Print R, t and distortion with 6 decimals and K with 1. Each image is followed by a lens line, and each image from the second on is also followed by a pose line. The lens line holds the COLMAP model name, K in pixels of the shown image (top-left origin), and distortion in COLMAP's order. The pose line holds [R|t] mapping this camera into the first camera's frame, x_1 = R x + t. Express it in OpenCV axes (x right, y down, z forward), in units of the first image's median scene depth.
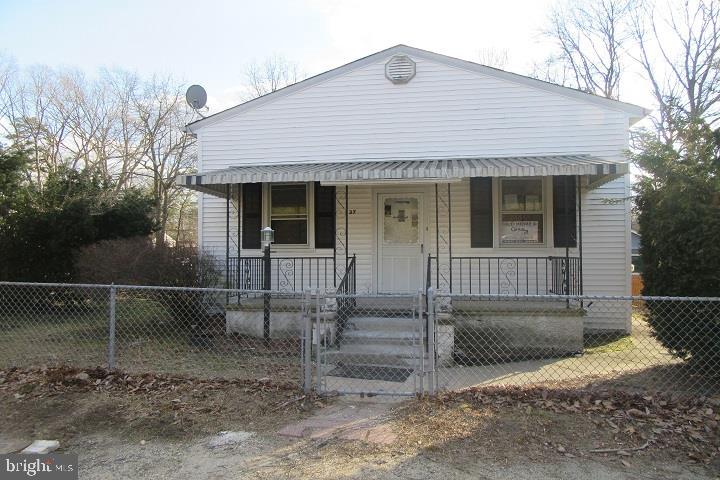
lens RADIAL K [[539.1, 0, 357.9], [0, 539.1, 244.4], [0, 0, 1]] dist [0.003199, 0.003092]
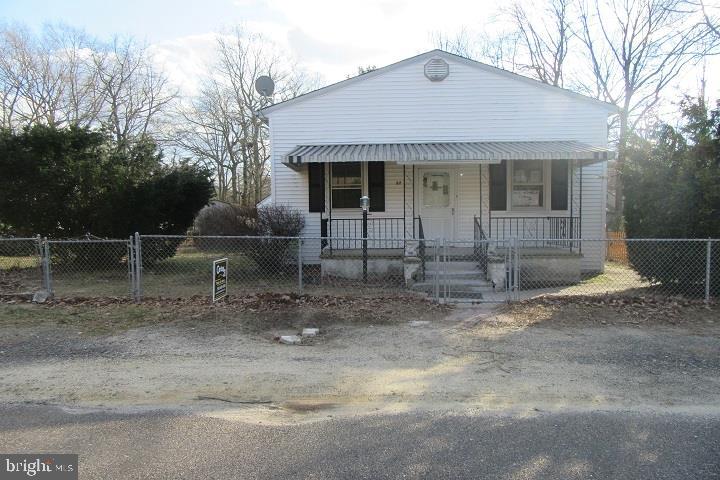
lens RADIAL K [[532.1, 0, 361.7], [0, 532.1, 256.4], [0, 0, 1]] dist [-0.000588, -0.000037]
pose [[0.993208, -0.014709, 0.115422, -0.266960], [0.004153, 0.995827, 0.091166, -0.002864], [-0.116281, -0.090067, 0.989124, -0.275328]]
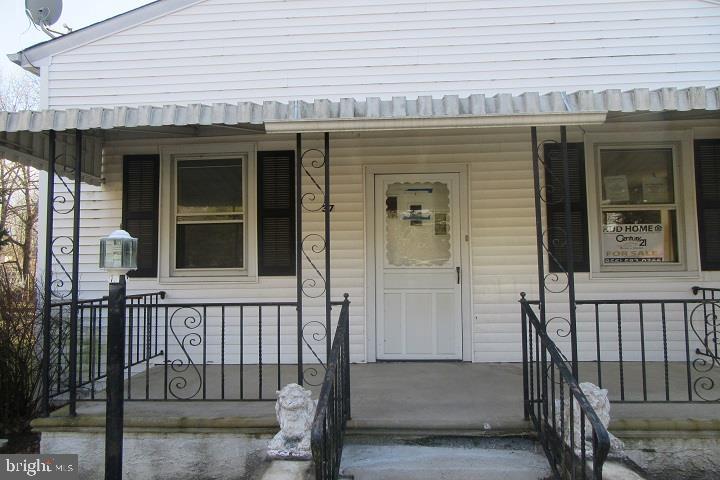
lens RADIAL K [[532.1, 0, 361.7], [0, 532.1, 256.4], [0, 0, 1]] dist [-0.000588, -0.000037]
pose [[0.995944, -0.008287, 0.089595, -0.027600], [0.008876, 0.999942, -0.006179, -0.008715], [-0.089539, 0.006949, 0.995959, 0.504265]]
